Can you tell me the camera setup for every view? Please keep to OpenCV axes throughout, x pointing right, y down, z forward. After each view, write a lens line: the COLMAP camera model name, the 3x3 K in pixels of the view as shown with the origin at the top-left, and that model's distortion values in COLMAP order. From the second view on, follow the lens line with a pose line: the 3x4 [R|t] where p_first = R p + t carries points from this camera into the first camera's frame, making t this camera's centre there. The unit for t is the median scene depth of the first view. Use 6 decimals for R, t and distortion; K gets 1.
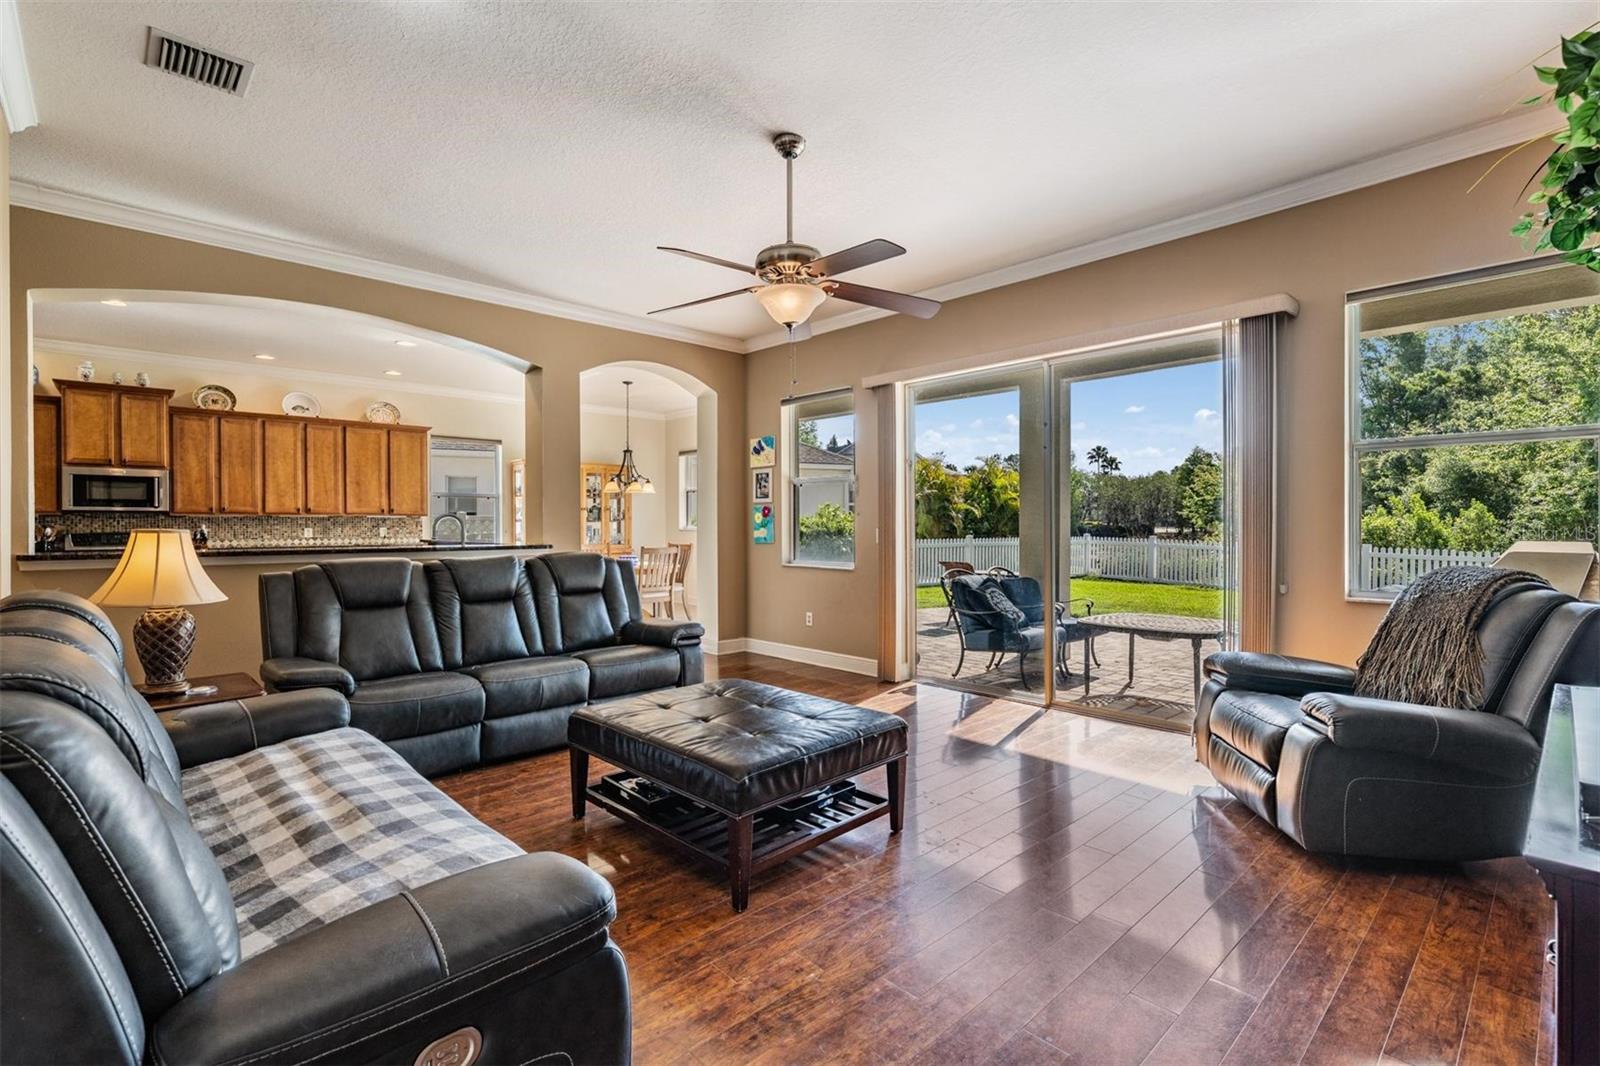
lens RADIAL K [[727.5, 0, 800.1], [0, 727.5, 530.4], [0, 0, 1]] dist [0.002847, 0.000076]
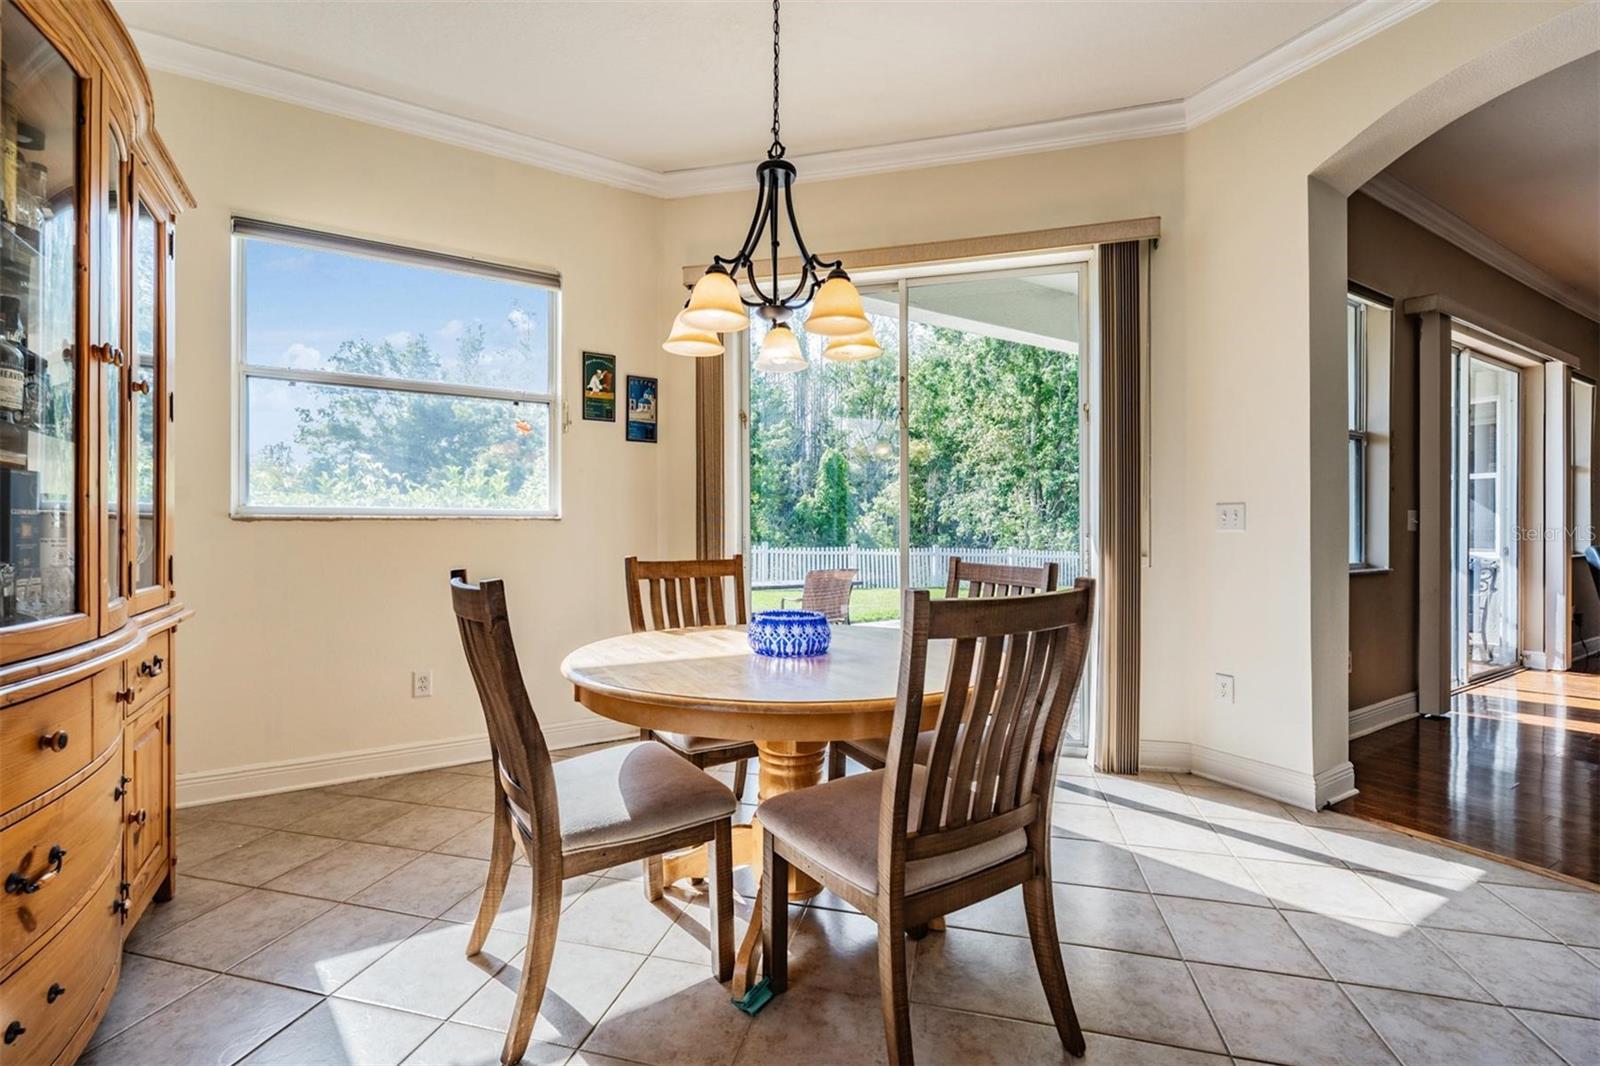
lens RADIAL K [[686.9, 0, 795.8], [0, 686.9, 530.4], [0, 0, 1]] dist [-0.000105, 0.000043]
pose [[0.233991, 0.000580, 0.972239, -0.579469], [0.010604, 0.999939, -0.003149, 0.011331], [-0.972181, 0.011047, 0.233971, 1.217005]]
